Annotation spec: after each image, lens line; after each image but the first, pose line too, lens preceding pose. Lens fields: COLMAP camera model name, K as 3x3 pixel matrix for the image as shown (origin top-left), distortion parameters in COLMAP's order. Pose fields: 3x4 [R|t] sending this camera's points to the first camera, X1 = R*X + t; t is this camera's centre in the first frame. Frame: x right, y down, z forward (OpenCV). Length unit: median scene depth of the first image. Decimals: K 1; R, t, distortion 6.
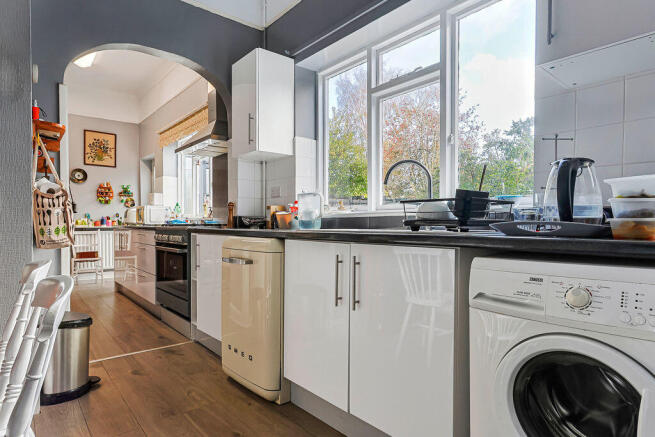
lens RADIAL K [[371.5, 0, 327.3], [0, 371.5, 234.3], [0, 0, 1]] dist [-0.010565, -0.002033]
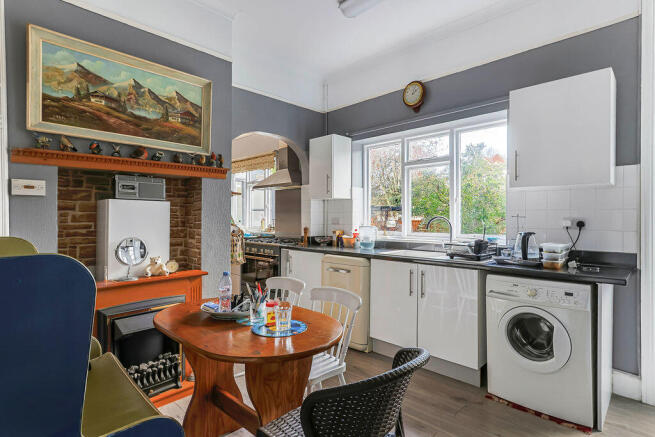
lens RADIAL K [[344.5, 0, 326.7], [0, 344.5, 216.2], [0, 0, 1]] dist [0.006471, 0.001249]
pose [[0.994957, 0.000379, 0.100297, -0.482574], [0.002123, 0.999689, -0.024835, -0.147353], [-0.100275, 0.024923, 0.994648, -0.622289]]
